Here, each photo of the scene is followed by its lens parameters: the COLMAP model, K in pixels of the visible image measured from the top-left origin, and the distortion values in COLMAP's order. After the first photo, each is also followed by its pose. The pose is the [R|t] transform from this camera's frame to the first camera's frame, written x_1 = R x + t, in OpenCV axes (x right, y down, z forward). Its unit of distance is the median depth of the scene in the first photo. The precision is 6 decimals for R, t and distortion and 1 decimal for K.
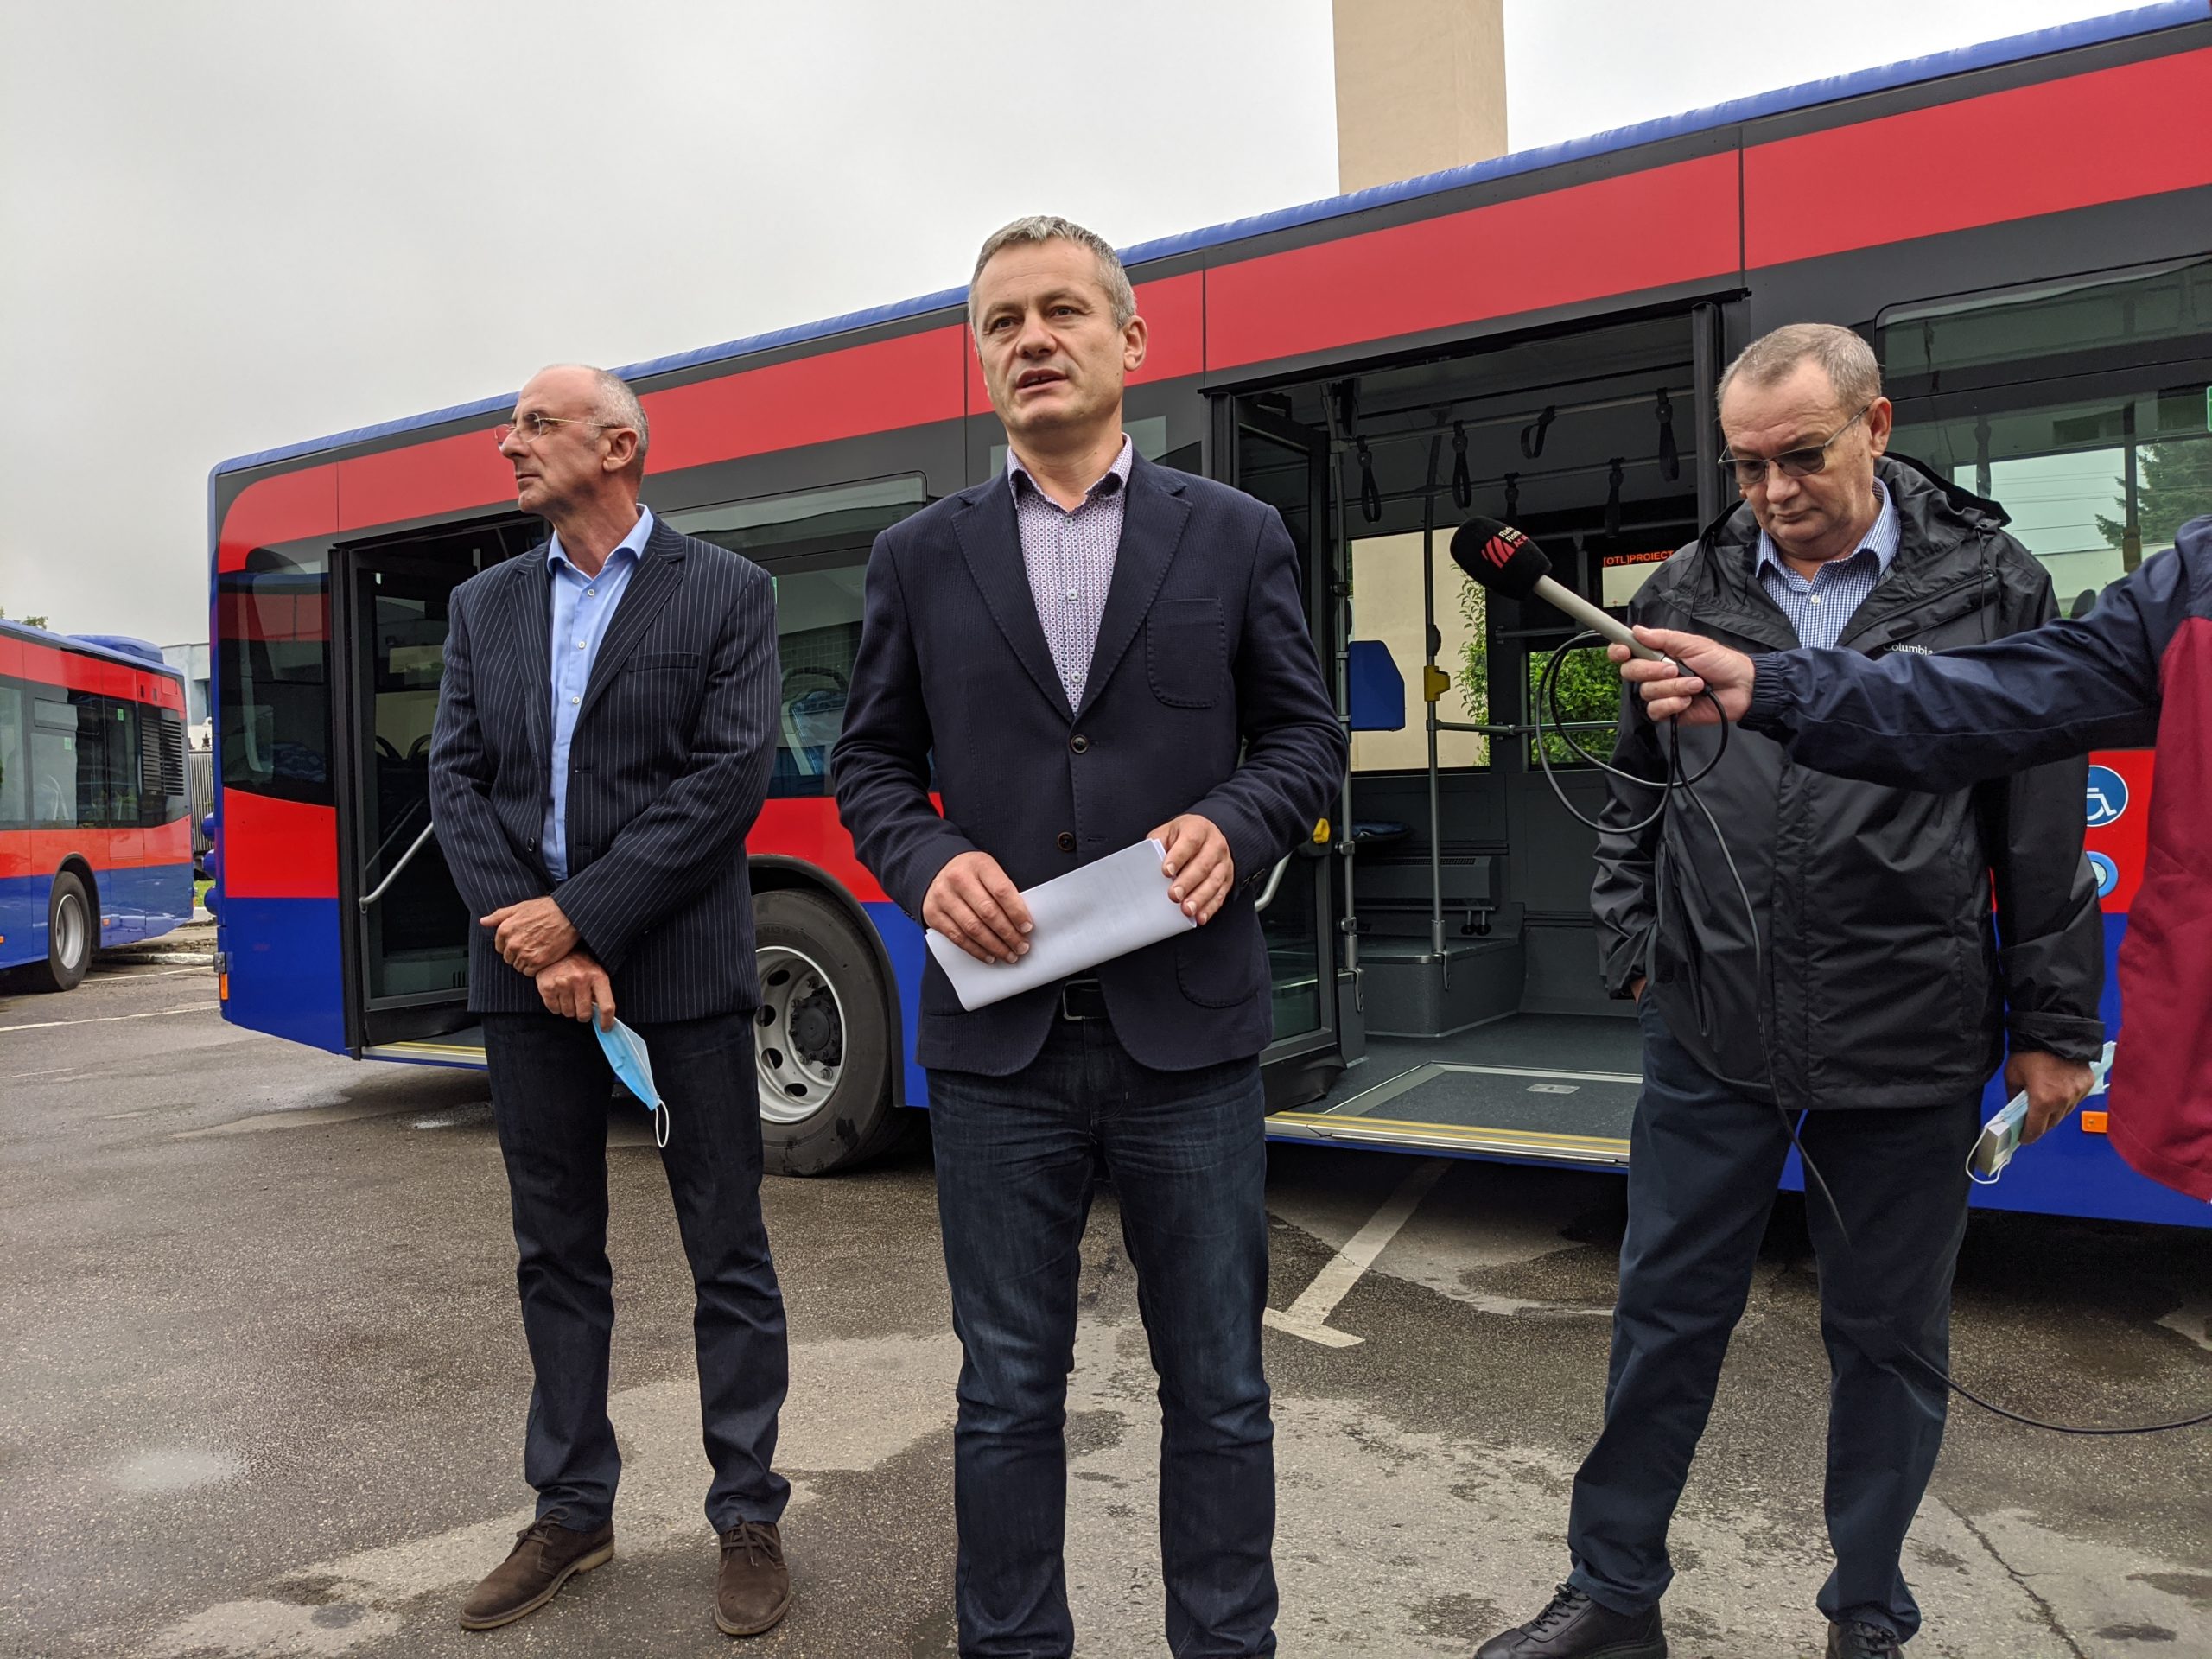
lens RADIAL K [[1750.1, 0, 1040.9], [0, 1750.1, 755.9], [0, 0, 1]] dist [0.038126, -0.063018]
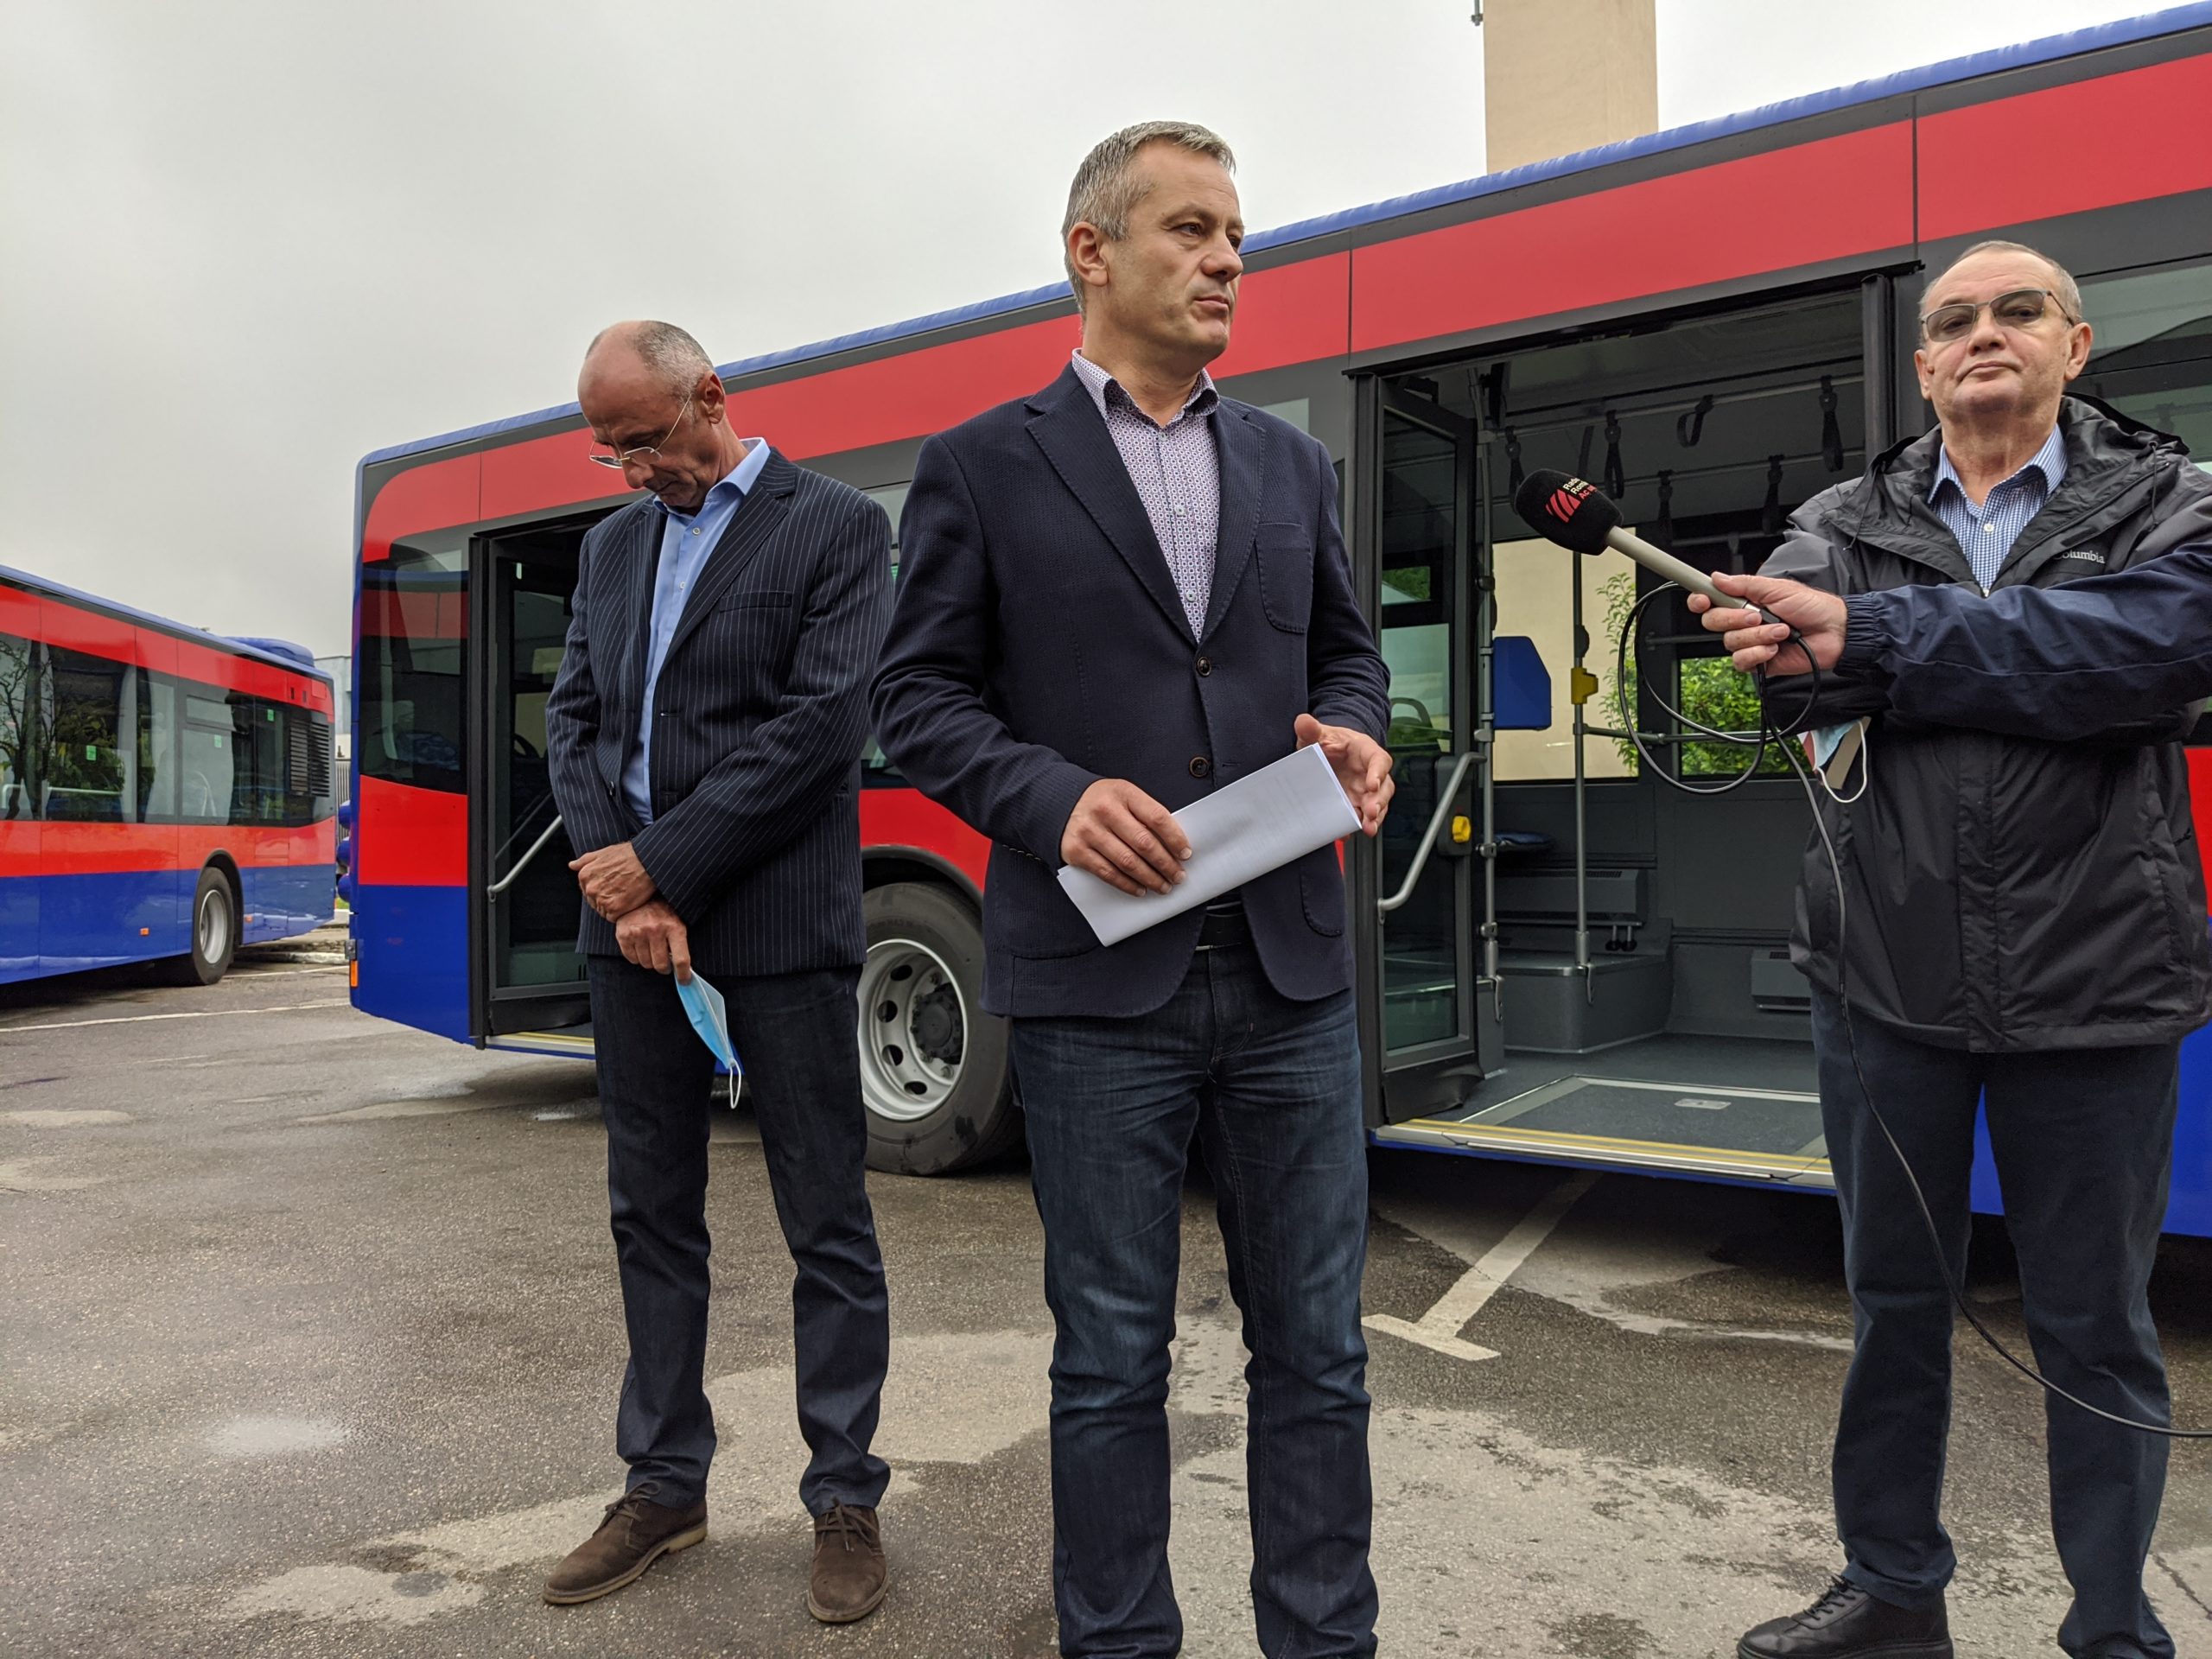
lens RADIAL K [[1750.1, 0, 1089.5], [0, 1750.1, 739.3], [0, 0, 1]] dist [0.038126, -0.063018]
pose [[0.998555, 0.020694, -0.049585, 0.003614], [-0.022064, 0.999385, -0.027243, 0.039101], [0.048991, 0.028297, 0.998398, 0.039036]]
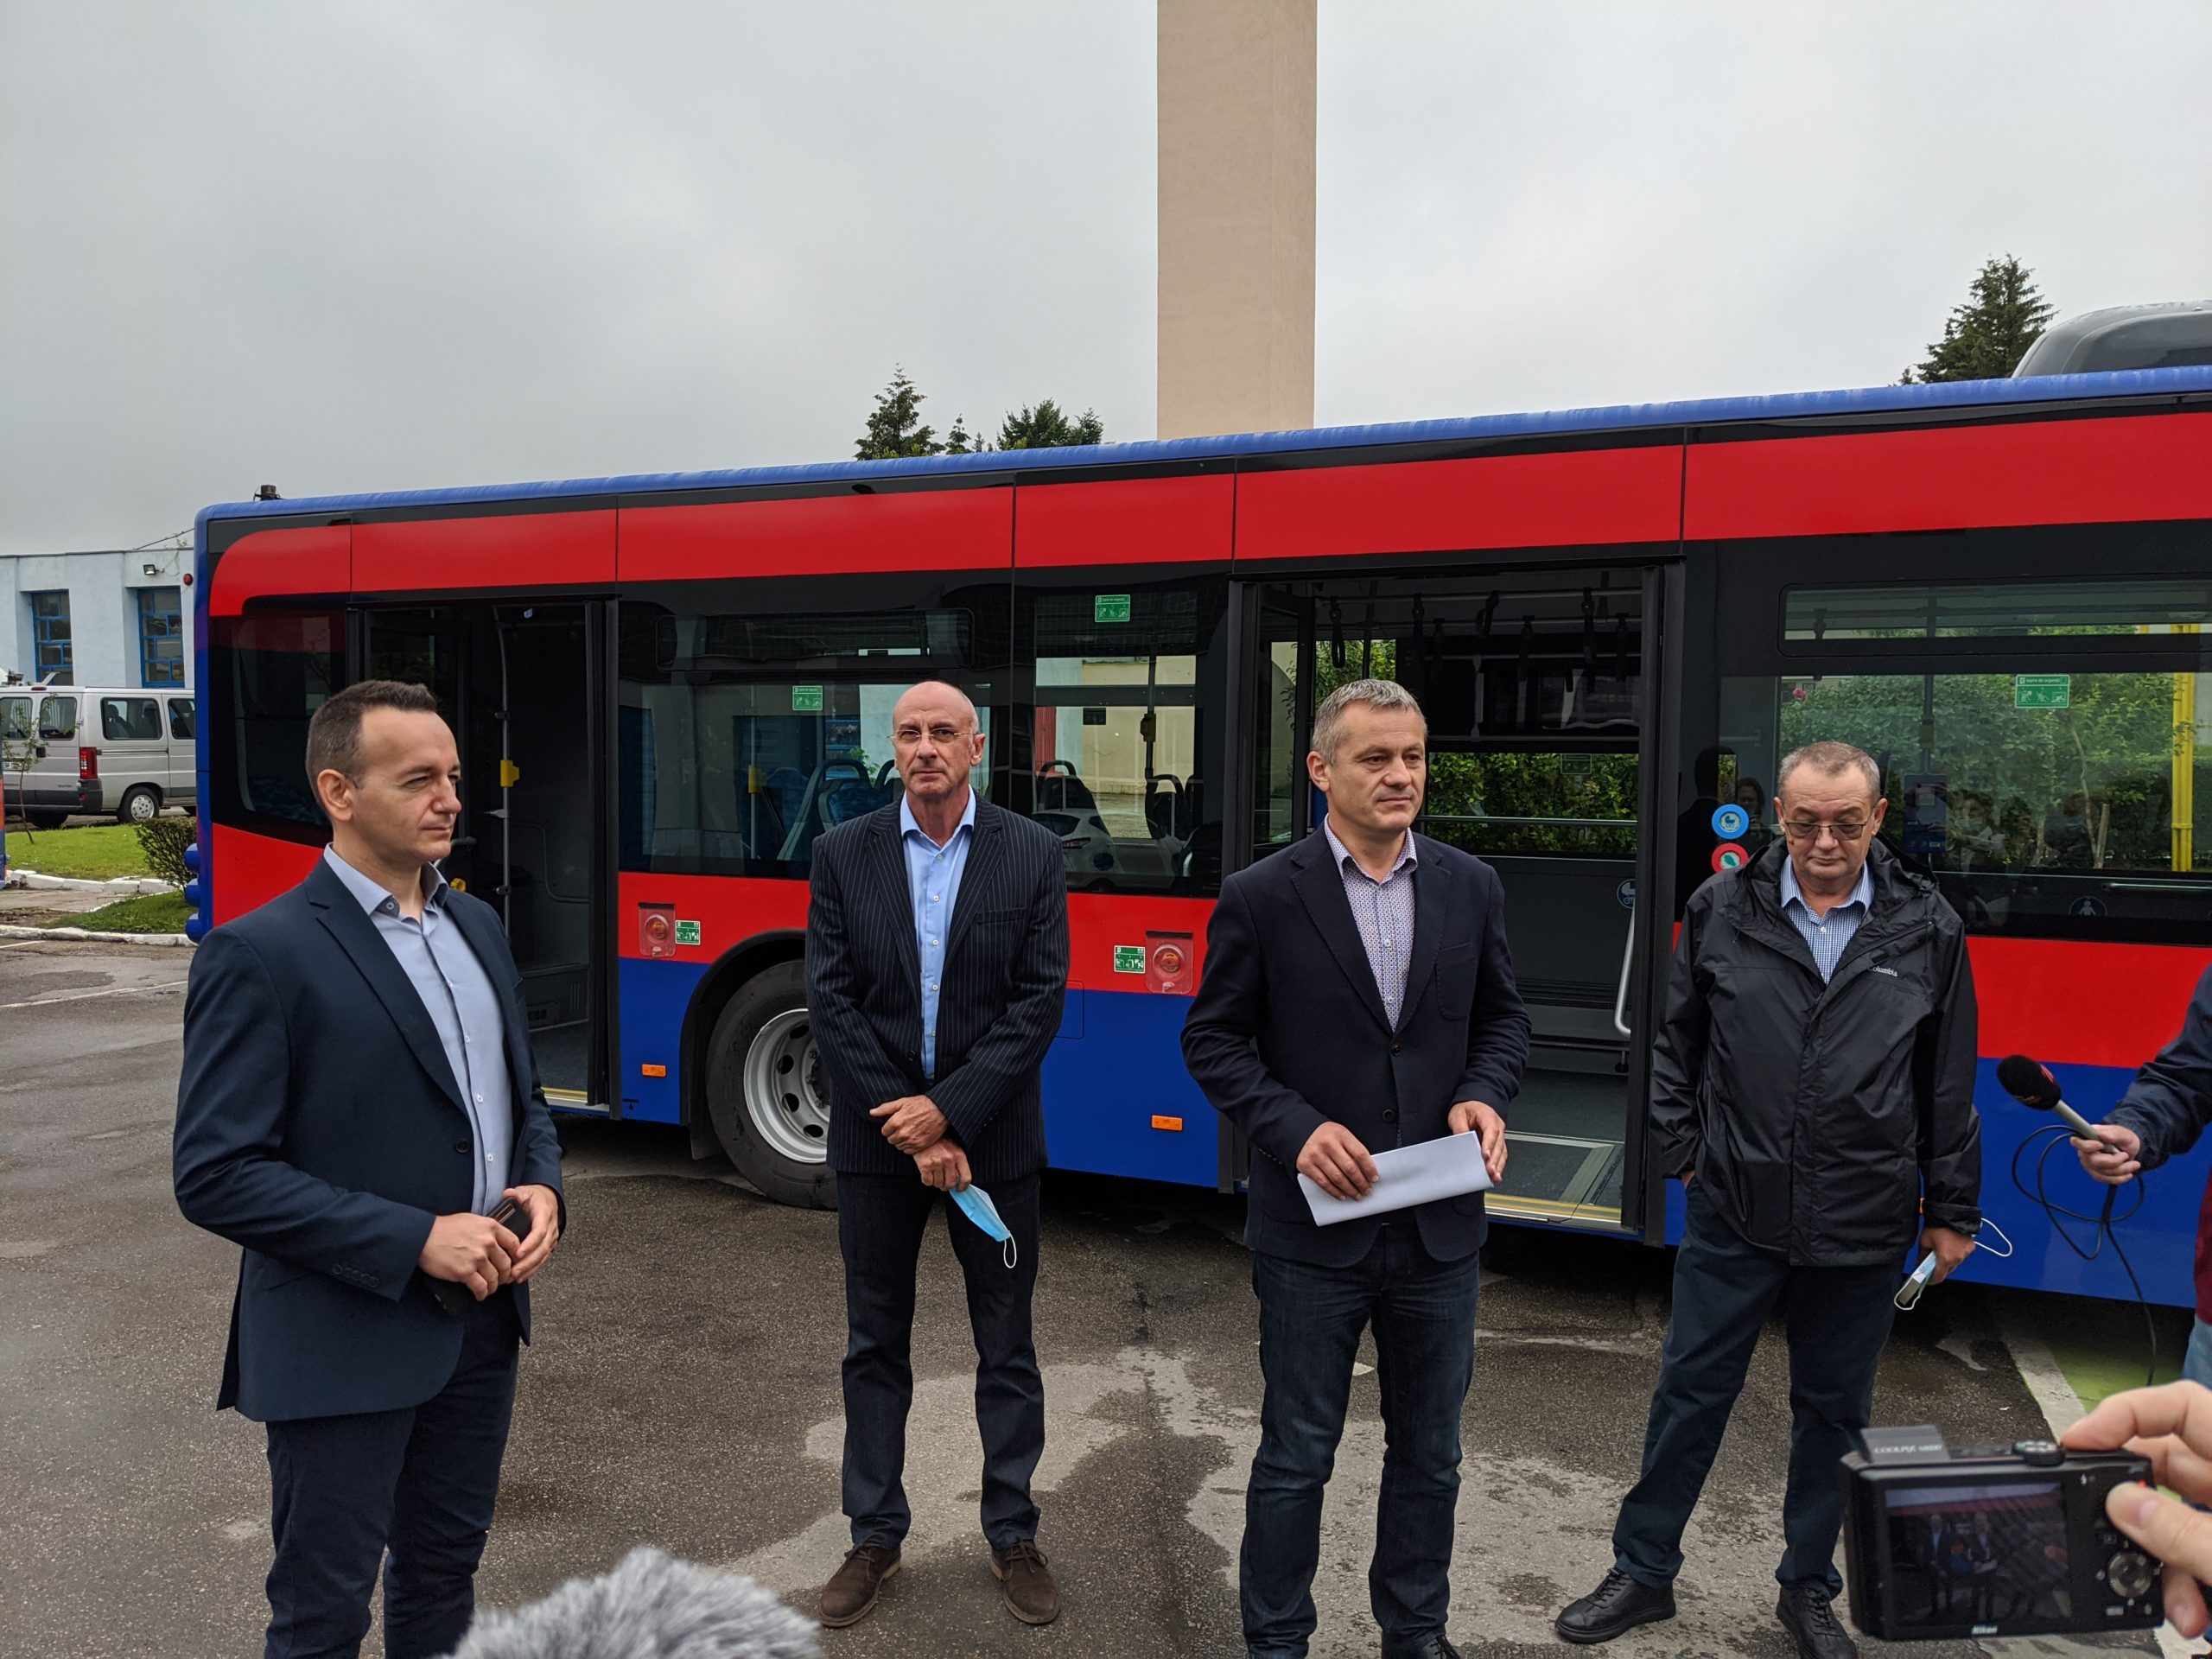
lens RADIAL K [[1750.1, 0, 1071.8], [0, 1750.1, 779.3], [0, 0, 1]] dist [0.038126, -0.063018]
pose [[0.987801, 0.031080, 0.152589, -0.307397], [-0.037803, 0.998429, 0.041356, -0.181771], [-0.151064, -0.046620, 0.987424, -0.279153]]
